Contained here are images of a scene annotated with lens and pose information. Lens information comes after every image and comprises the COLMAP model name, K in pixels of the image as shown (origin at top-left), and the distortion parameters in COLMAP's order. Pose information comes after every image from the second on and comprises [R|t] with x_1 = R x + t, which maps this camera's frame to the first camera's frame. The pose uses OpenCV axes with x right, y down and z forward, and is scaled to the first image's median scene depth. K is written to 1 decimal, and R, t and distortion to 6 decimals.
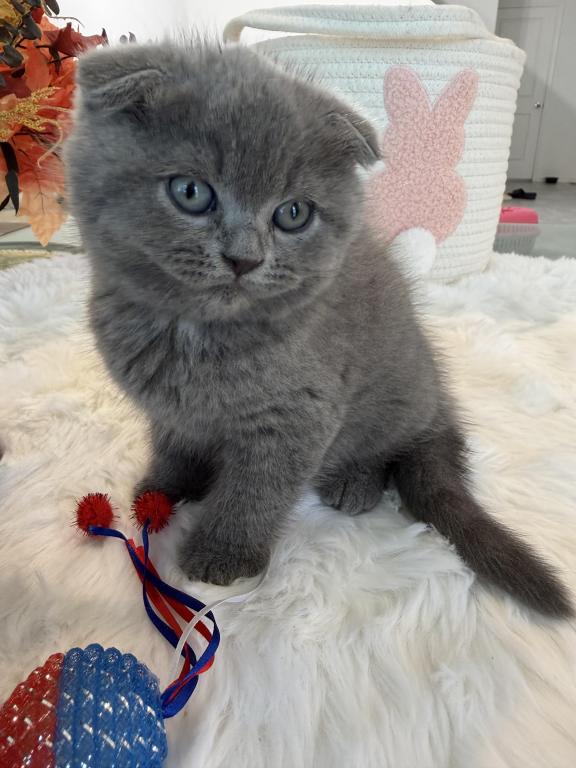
lens RADIAL K [[585.1, 0, 290.4], [0, 585.1, 352.4], [0, 0, 1]] dist [-0.036834, 0.032150]
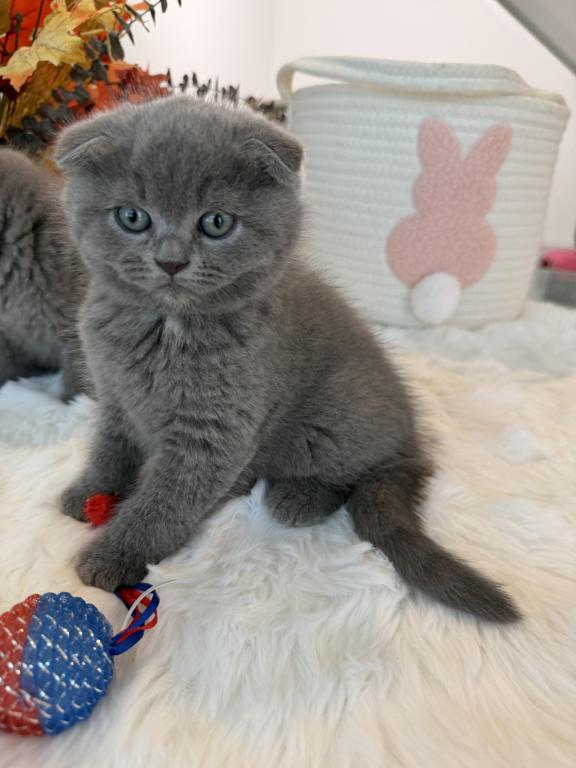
lens RADIAL K [[608.5, 0, 285.1], [0, 608.5, 387.2], [0, 0, 1]] dist [-0.071729, 0.038308]
pose [[0.988616, 0.093925, -0.117543, 0.145457], [-0.092544, 0.995561, 0.017162, -0.009802], [0.118633, -0.006089, 0.992920, -0.148718]]
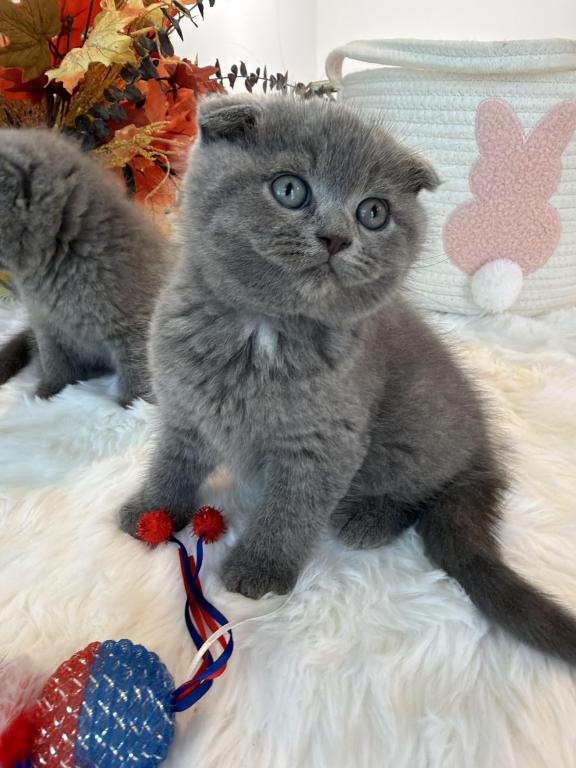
lens RADIAL K [[585.1, 0, 283.2], [0, 585.1, 351.4], [0, 0, 1]] dist [-0.036834, 0.032150]
pose [[0.976388, 0.074839, -0.202645, 0.107087], [-0.072208, 0.997182, 0.020354, -0.085612], [0.203597, -0.005241, 0.979041, -0.070178]]
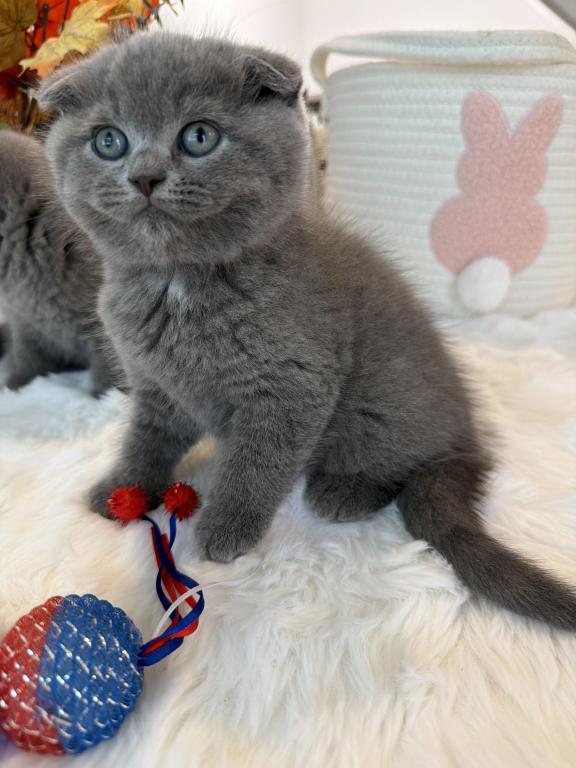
lens RADIAL K [[608.5, 0, 289.3], [0, 608.5, 388.4], [0, 0, 1]] dist [-0.071729, 0.038308]
pose [[0.982221, 0.077086, -0.171172, 0.128894], [-0.076084, 0.997024, 0.012416, 0.026698], [0.171619, 0.000828, 0.985163, -0.065646]]
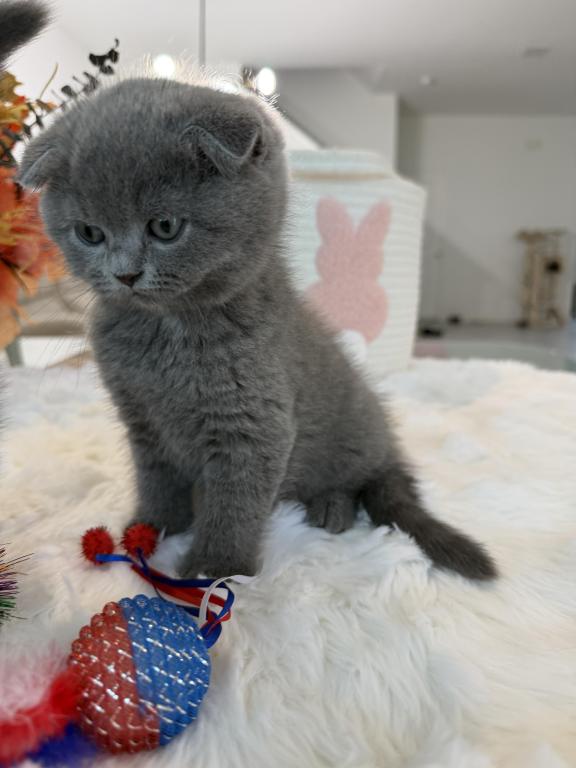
lens RADIAL K [[608.5, 0, 287.9], [0, 608.5, 384.0], [0, 0, 1]] dist [0.011742, -0.017672]
pose [[0.990240, -0.020938, 0.137790, -0.120286], [0.047110, 0.980745, -0.189527, 0.192269], [-0.131168, 0.194169, 0.972159, -0.229406]]
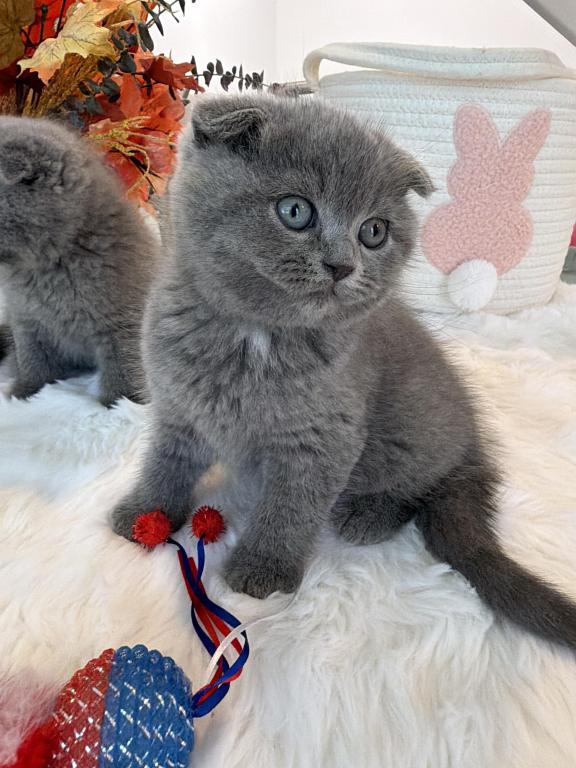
lens RADIAL K [[585.1, 0, 285.8], [0, 585.1, 345.0], [0, 0, 1]] dist [-0.036834, 0.032150]
pose [[0.989979, 0.070734, -0.122222, 0.030797], [-0.071119, 0.997467, 0.001211, -0.071618], [0.121998, 0.007493, 0.992502, -0.076972]]
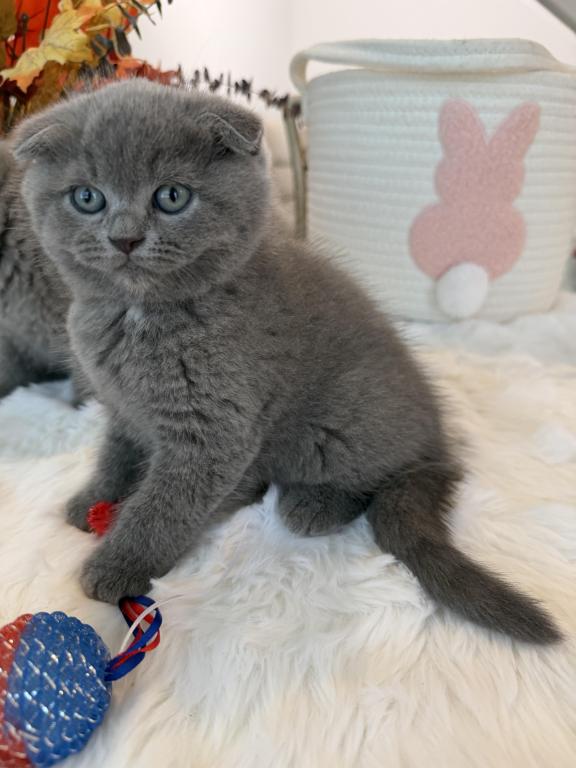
lens RADIAL K [[608.5, 0, 276.1], [0, 608.5, 389.5], [0, 0, 1]] dist [-0.071729, 0.038308]
pose [[0.981069, 0.073824, -0.179033, 0.163387], [-0.070889, 0.997225, 0.022744, -0.008082], [0.180215, -0.009622, 0.983580, -0.074910]]
